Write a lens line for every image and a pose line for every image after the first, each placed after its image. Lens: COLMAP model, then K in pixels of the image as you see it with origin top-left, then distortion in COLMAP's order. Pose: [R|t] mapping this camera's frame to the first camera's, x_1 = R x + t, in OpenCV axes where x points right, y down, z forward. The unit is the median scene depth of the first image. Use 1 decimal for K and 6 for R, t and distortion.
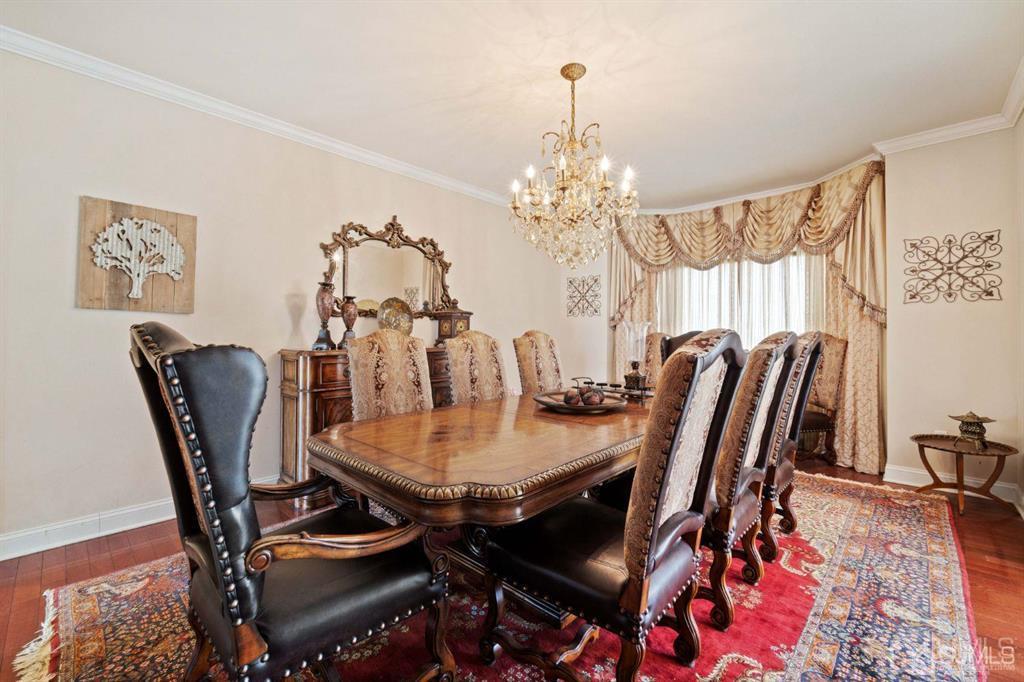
lens RADIAL K [[421.1, 0, 513.6], [0, 421.1, 337.4], [0, 0, 1]] dist [-0.000213, -0.000224]
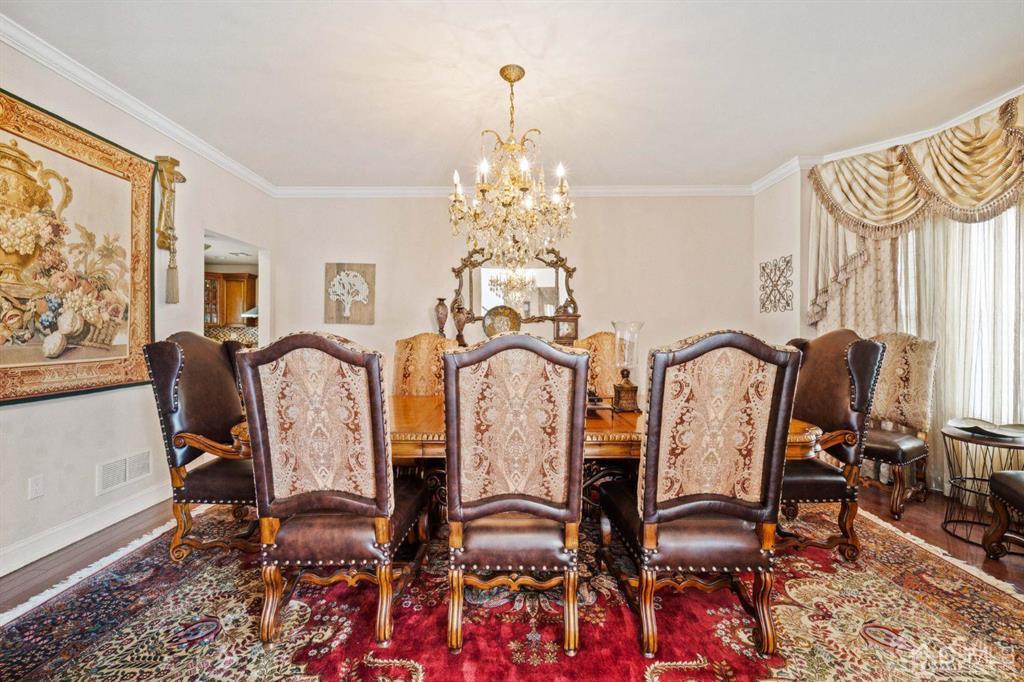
lens RADIAL K [[421.1, 0, 513.6], [0, 421.1, 337.4], [0, 0, 1]] dist [-0.000213, -0.000224]
pose [[0.682511, -0.001578, -0.730873, 0.524034], [-0.002892, 0.999984, -0.004860, 0.000340], [0.730869, 0.005431, 0.682496, 0.192298]]
